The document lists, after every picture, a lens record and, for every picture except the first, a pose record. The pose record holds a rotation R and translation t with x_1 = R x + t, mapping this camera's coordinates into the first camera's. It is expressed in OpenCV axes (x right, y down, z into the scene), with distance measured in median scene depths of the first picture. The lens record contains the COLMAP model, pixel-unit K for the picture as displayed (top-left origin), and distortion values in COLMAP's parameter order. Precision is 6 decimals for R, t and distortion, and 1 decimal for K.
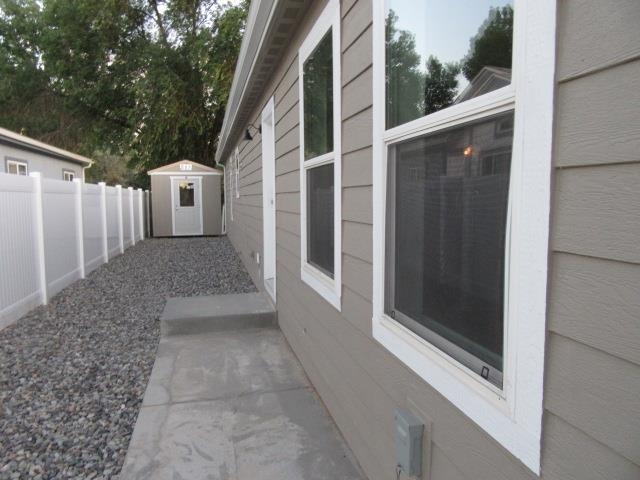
lens RADIAL K [[473.6, 0, 320.0], [0, 473.6, 240.0], [0, 0, 1]] dist [-0.003242, 0.000778]
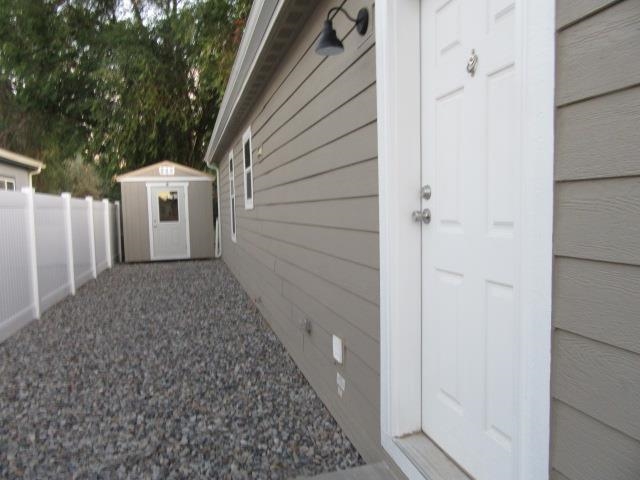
lens RADIAL K [[473.6, 0, 320.0], [0, 473.6, 240.0], [0, 0, 1]] dist [-0.003242, 0.000778]
pose [[0.999266, -0.020317, 0.032484, -0.061138], [0.021015, 0.999552, -0.021301, -0.019613], [-0.032037, 0.021968, 0.999245, 0.223483]]
